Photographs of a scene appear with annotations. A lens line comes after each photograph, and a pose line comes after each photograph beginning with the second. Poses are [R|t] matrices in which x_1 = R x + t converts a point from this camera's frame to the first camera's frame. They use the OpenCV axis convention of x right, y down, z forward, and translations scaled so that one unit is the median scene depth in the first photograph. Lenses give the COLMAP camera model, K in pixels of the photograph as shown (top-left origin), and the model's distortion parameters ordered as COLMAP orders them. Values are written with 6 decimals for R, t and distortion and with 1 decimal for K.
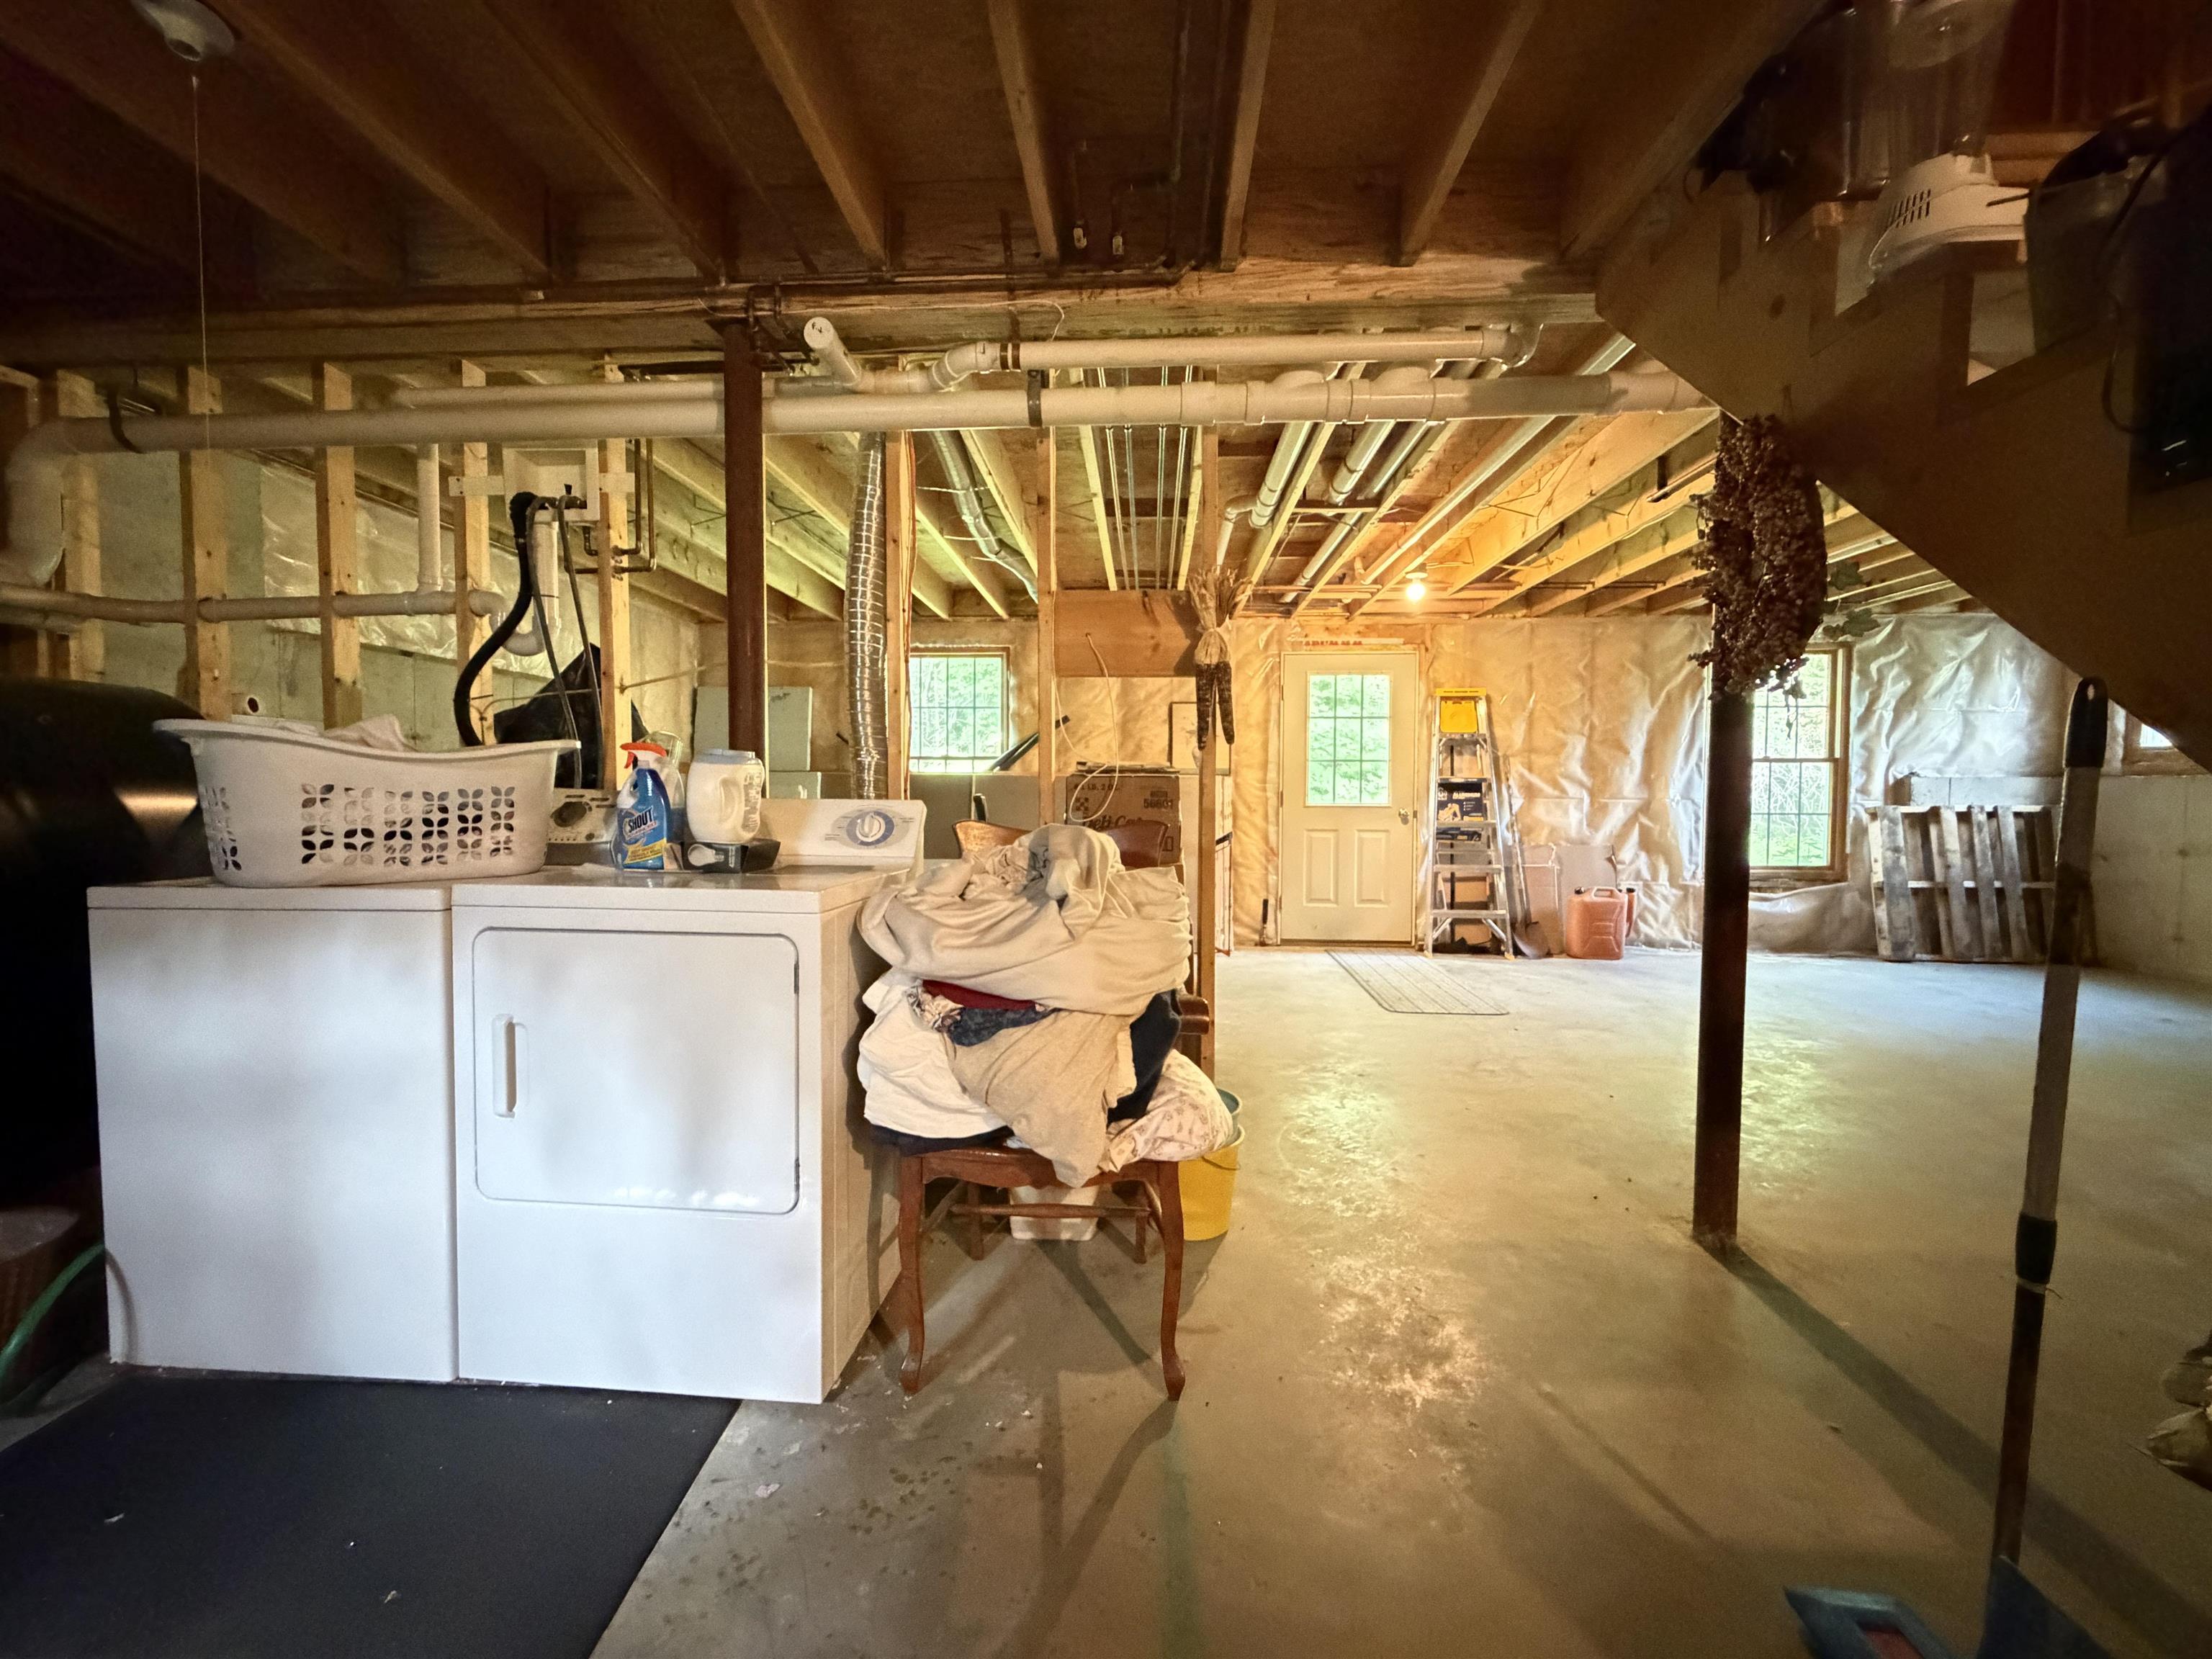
lens RADIAL K [[878.7, 0, 1102.0], [0, 878.7, 830.2], [0, 0, 1]] dist [-0.000129, 0.000120]
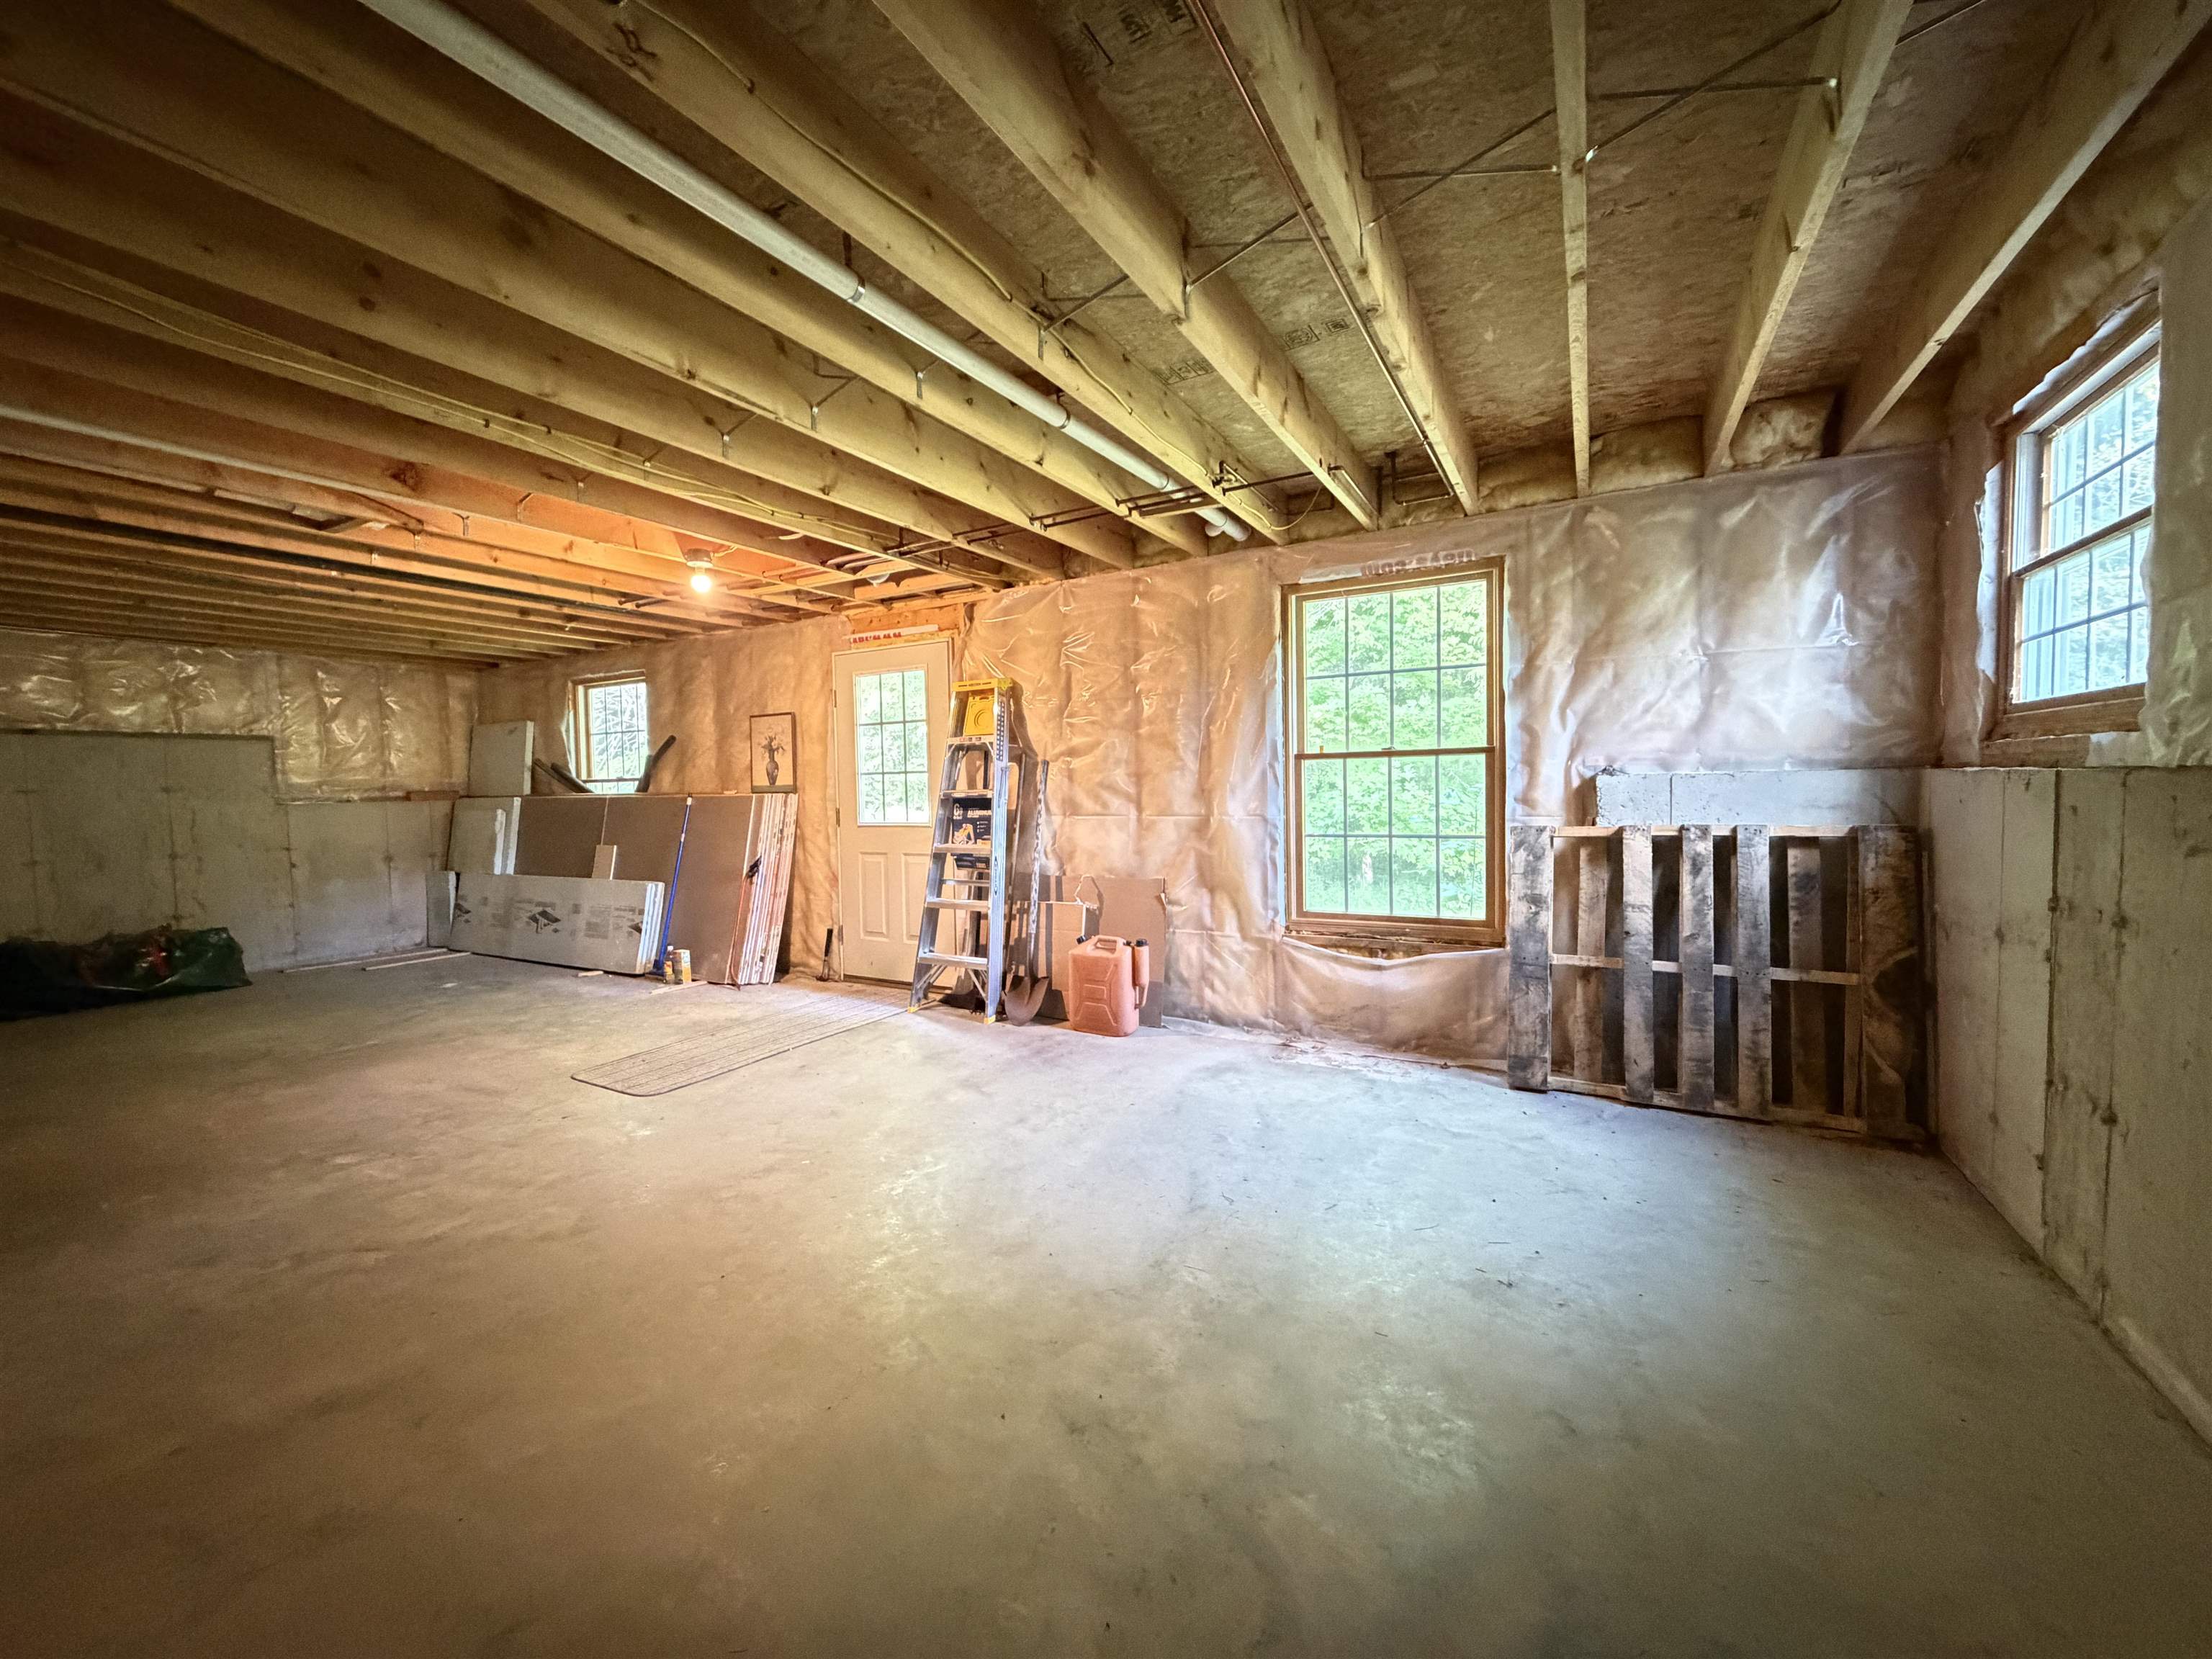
lens RADIAL K [[878.7, 0, 1104.6], [0, 878.7, 827.6], [0, 0, 1]] dist [-0.000129, 0.000120]
pose [[0.898930, -0.002512, -0.438086, 0.870008], [0.008039, 0.999910, 0.010762, -0.034515], [0.438019, -0.013196, 0.898869, 0.326455]]
